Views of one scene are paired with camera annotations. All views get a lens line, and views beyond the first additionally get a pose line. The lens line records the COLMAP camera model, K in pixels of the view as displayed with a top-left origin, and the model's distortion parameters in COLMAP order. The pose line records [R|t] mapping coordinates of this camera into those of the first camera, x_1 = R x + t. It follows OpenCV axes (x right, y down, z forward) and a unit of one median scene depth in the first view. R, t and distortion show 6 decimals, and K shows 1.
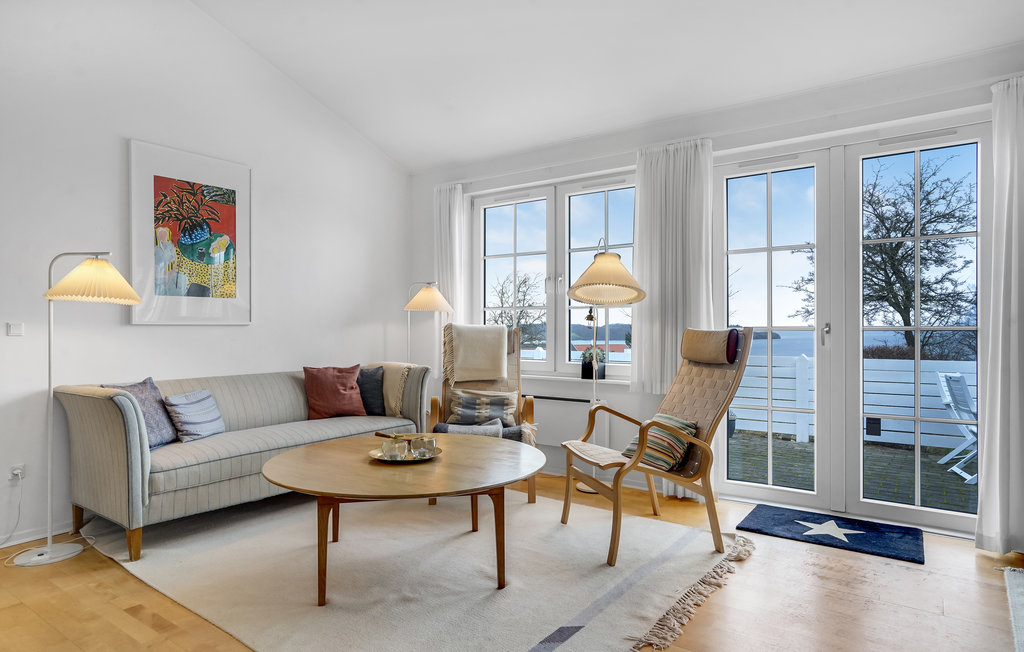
lens RADIAL K [[601.9, 0, 512.5], [0, 601.9, 328.9], [0, 0, 1]] dist [0.003372, 0.002006]
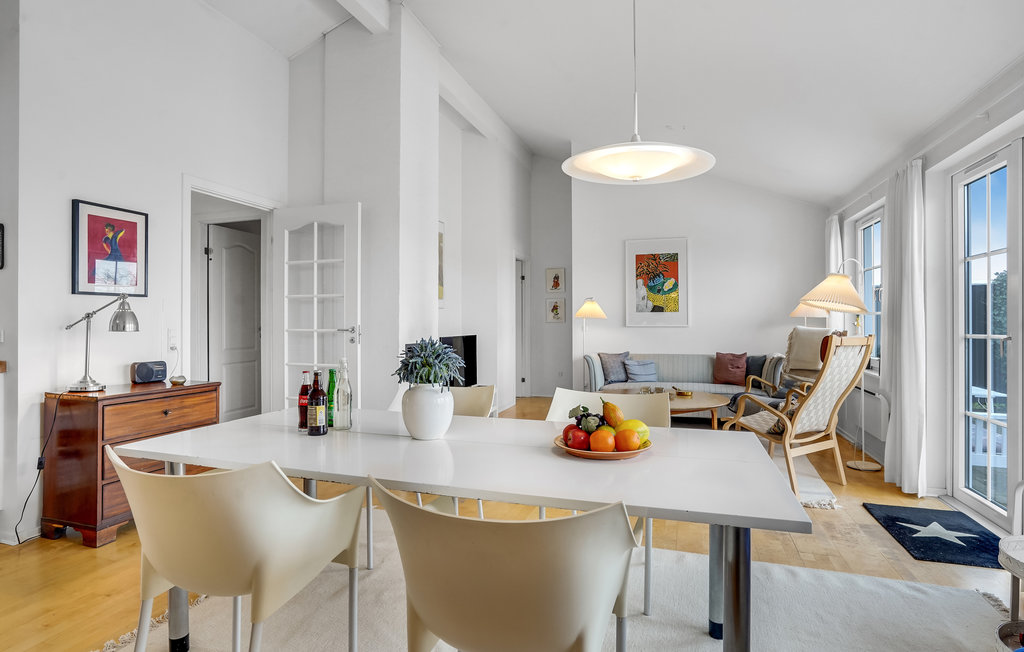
lens RADIAL K [[526.5, 0, 509.9], [0, 526.5, 323.6], [0, 0, 1]] dist [0.002814, 0.000346]
pose [[0.317151, 0.004044, -0.948366, 0.952376], [0.003357, 0.999980, 0.005386, -0.027800], [0.948369, -0.004892, 0.317131, 0.011498]]
